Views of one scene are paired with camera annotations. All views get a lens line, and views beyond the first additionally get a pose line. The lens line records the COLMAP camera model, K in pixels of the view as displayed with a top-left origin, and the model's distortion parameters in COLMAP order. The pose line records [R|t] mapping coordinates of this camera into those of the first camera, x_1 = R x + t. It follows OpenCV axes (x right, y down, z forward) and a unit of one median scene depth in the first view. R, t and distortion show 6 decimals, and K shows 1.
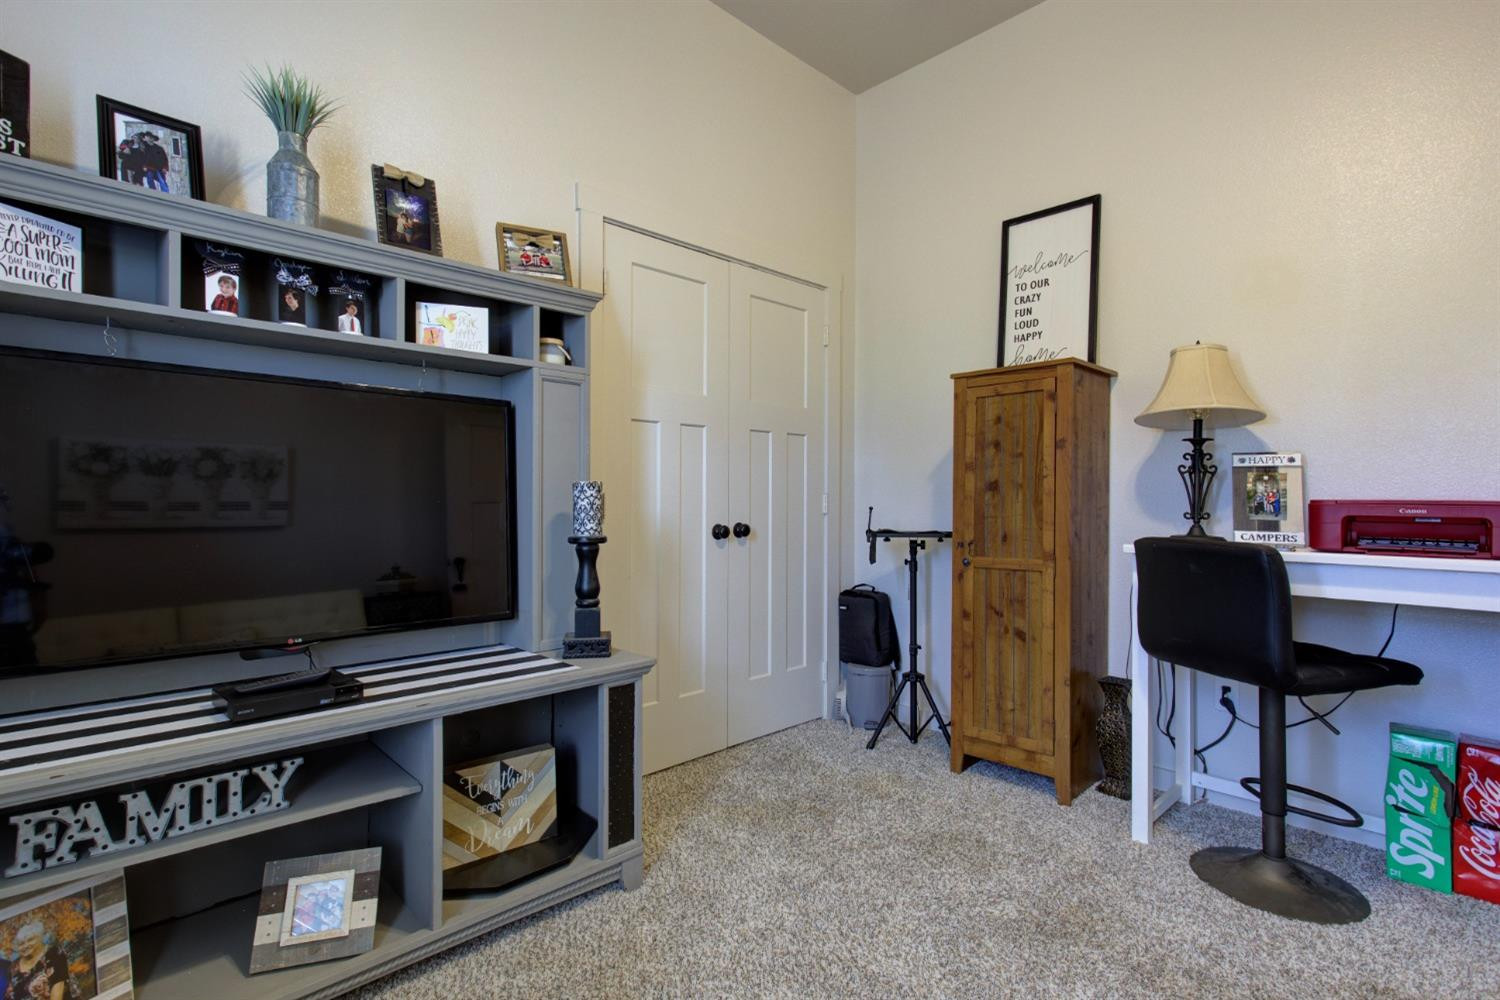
lens RADIAL K [[719.2, 0, 749.7], [0, 719.2, 496.9], [0, 0, 1]] dist [0.012582, 0.004030]
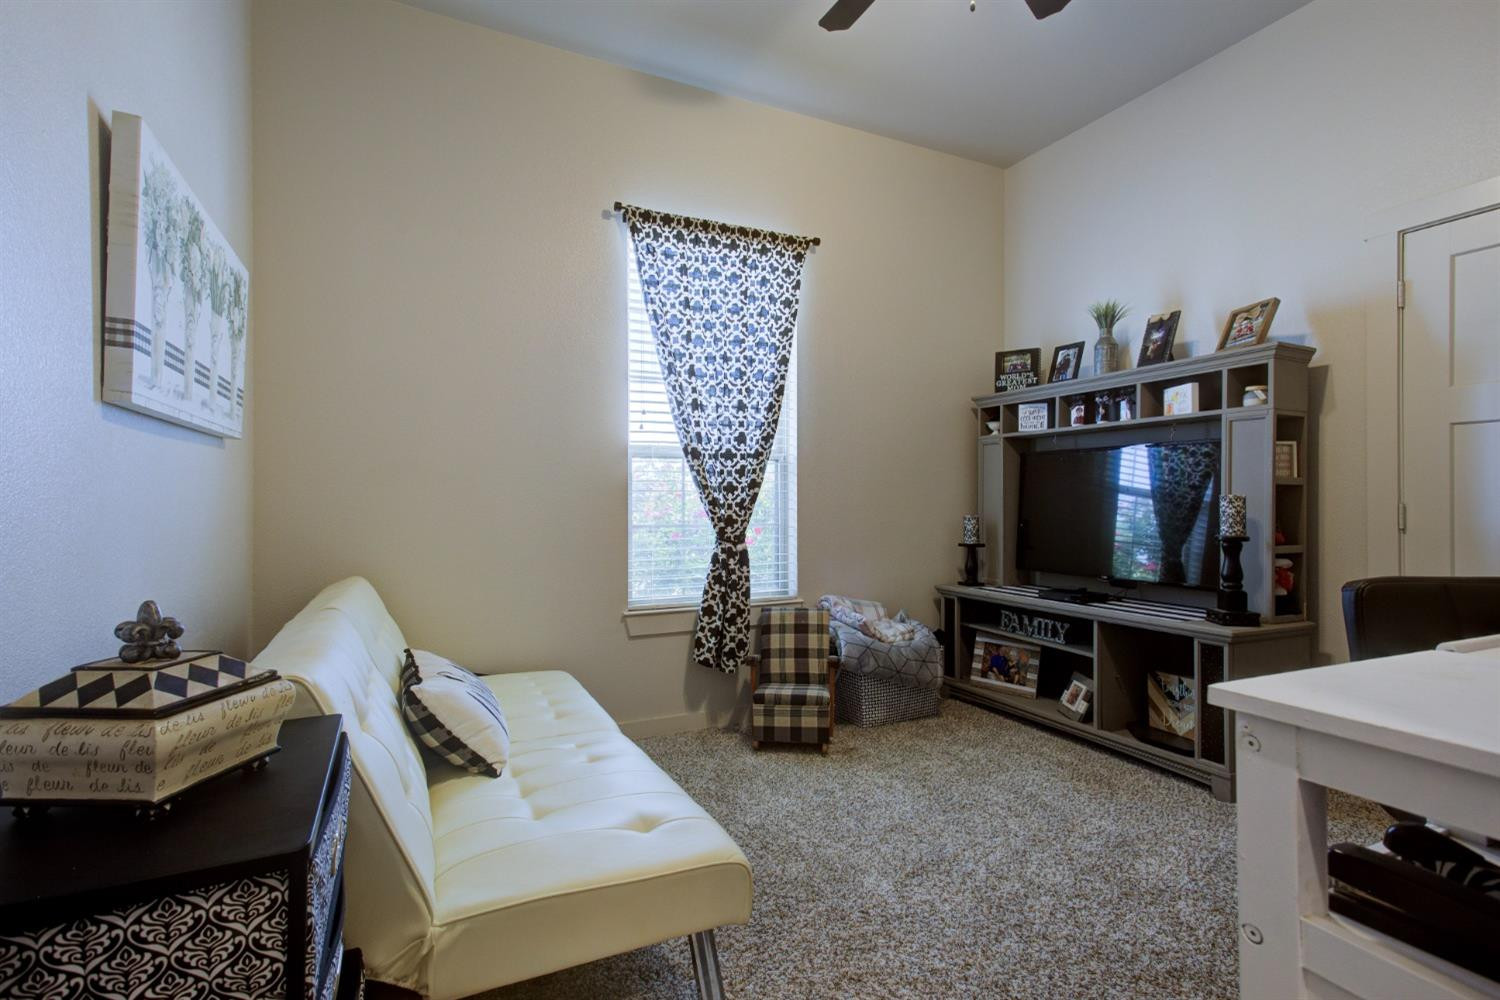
lens RADIAL K [[719.2, 0, 749.4], [0, 719.2, 502.3], [0, 0, 1]] dist [0.012582, 0.004030]
pose [[-0.310927, -0.005864, -0.950416, 1.665595], [-0.003024, 0.999982, -0.005180, 0.002517], [0.950429, 0.001264, -0.310939, 0.709872]]
